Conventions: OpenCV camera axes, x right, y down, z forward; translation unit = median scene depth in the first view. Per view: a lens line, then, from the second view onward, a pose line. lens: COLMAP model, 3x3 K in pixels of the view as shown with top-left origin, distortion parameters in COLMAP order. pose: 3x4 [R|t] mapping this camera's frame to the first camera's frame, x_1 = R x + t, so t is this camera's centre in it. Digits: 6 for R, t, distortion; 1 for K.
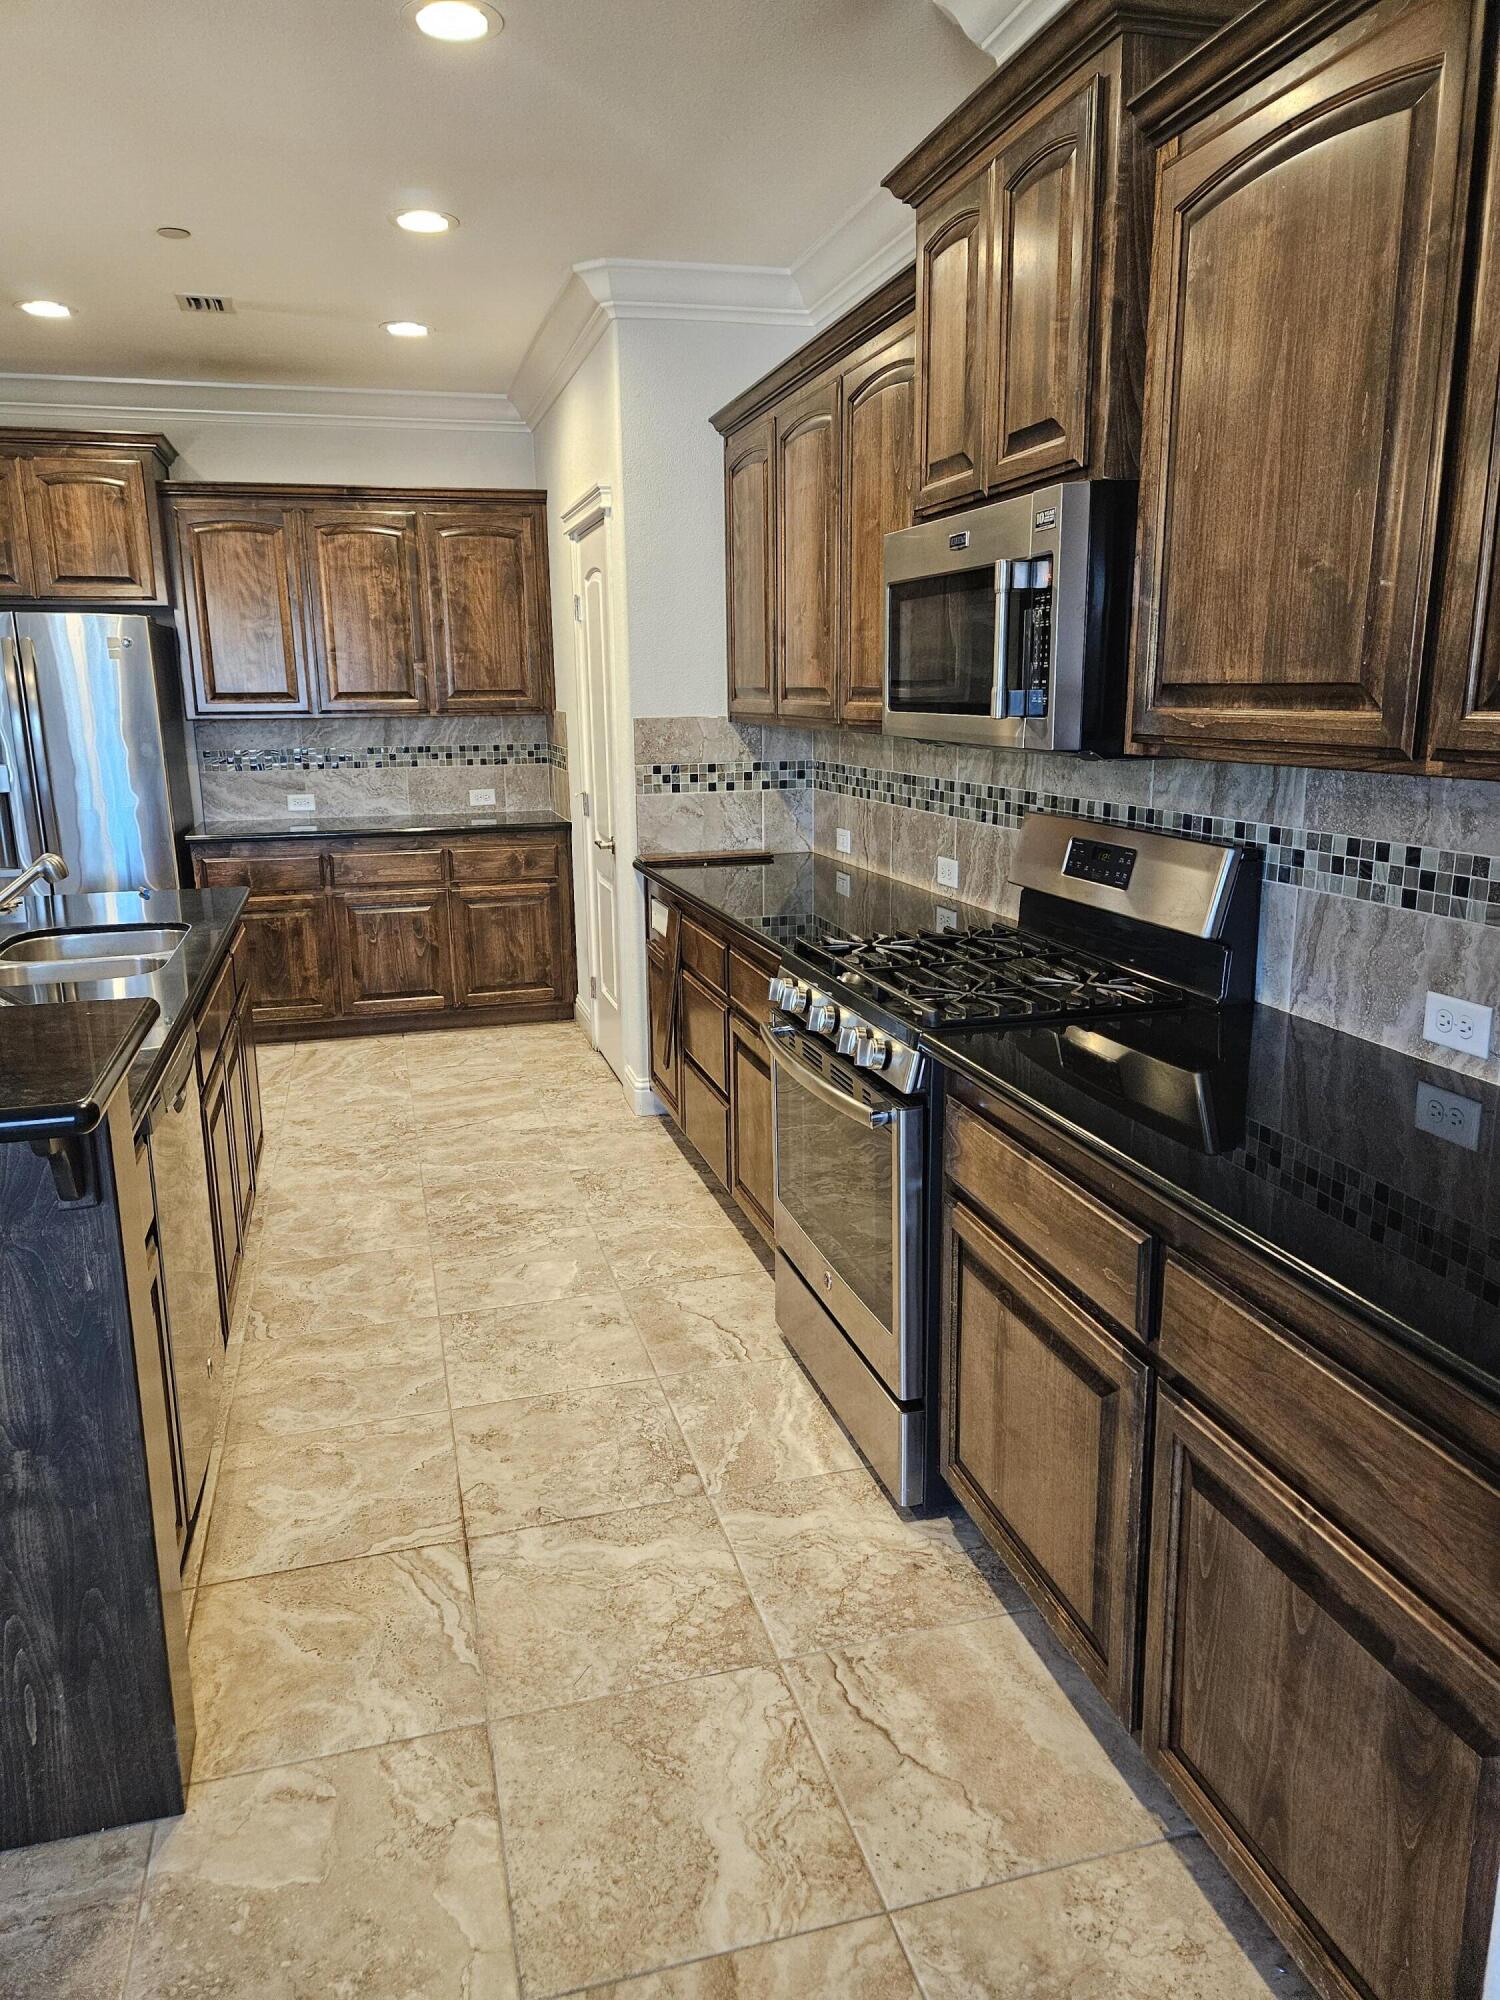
lens RADIAL K [[1343.9, 0, 739.8], [0, 1343.9, 988.2], [0, 0, 1]] dist [0.026373, -0.001329]
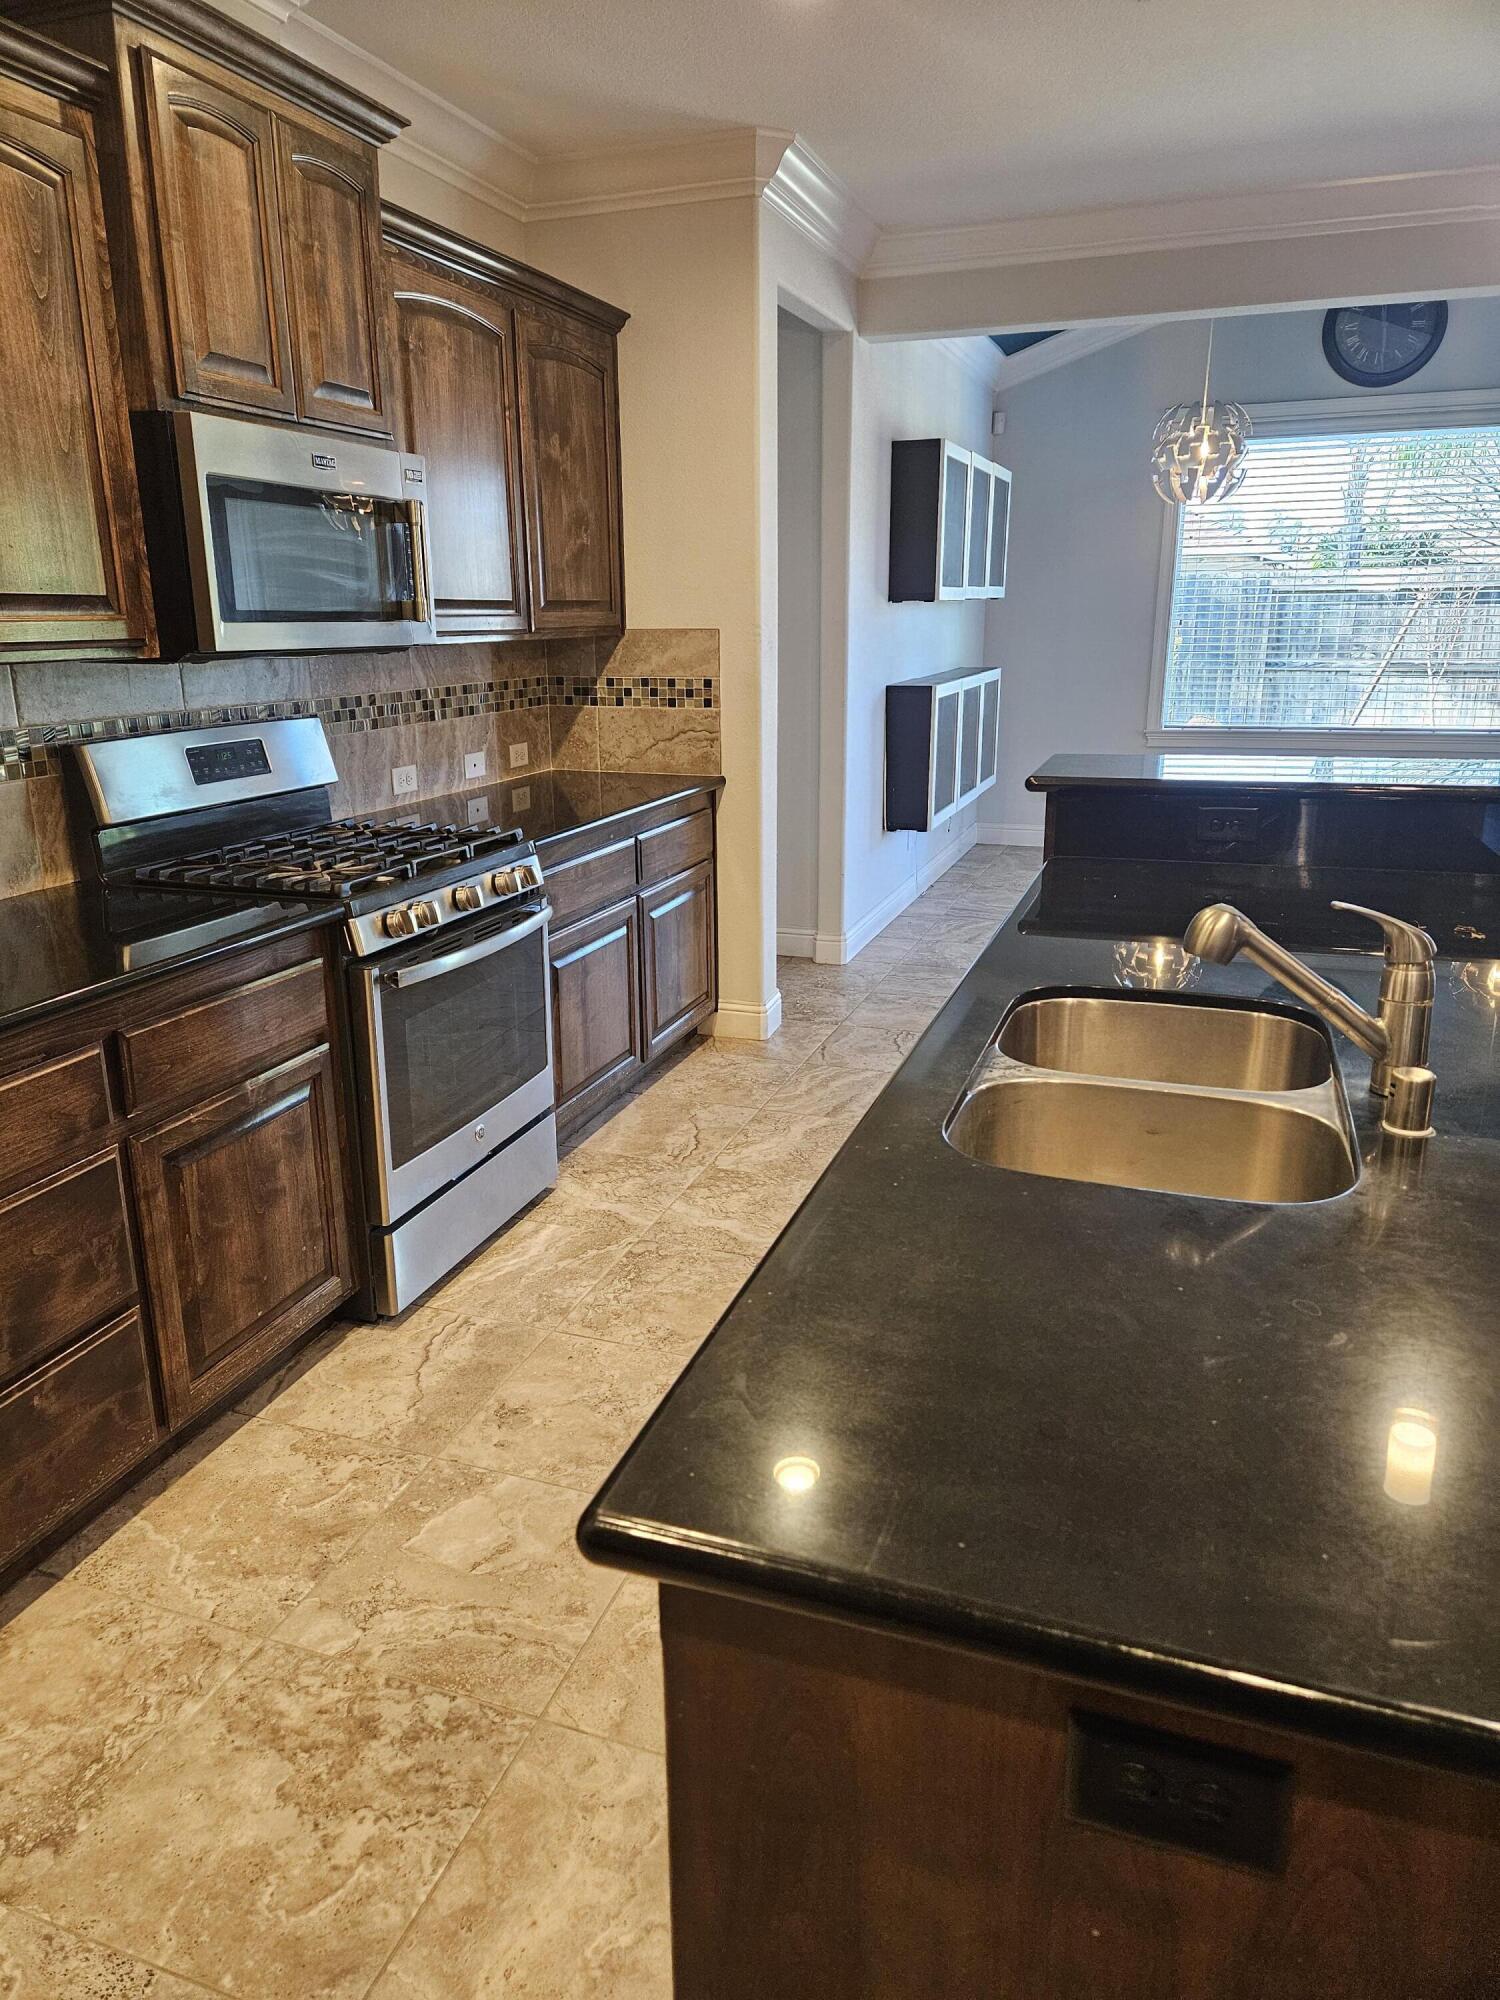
lens RADIAL K [[1343.9, 0, 735.6], [0, 1343.9, 999.6], [0, 0, 1]] dist [0.026373, -0.001329]
pose [[-0.820940, -0.136154, 0.554544, -0.717273], [0.145349, 0.889341, 0.433527, -0.337471], [-0.552206, 0.436502, -0.710306, 1.628992]]
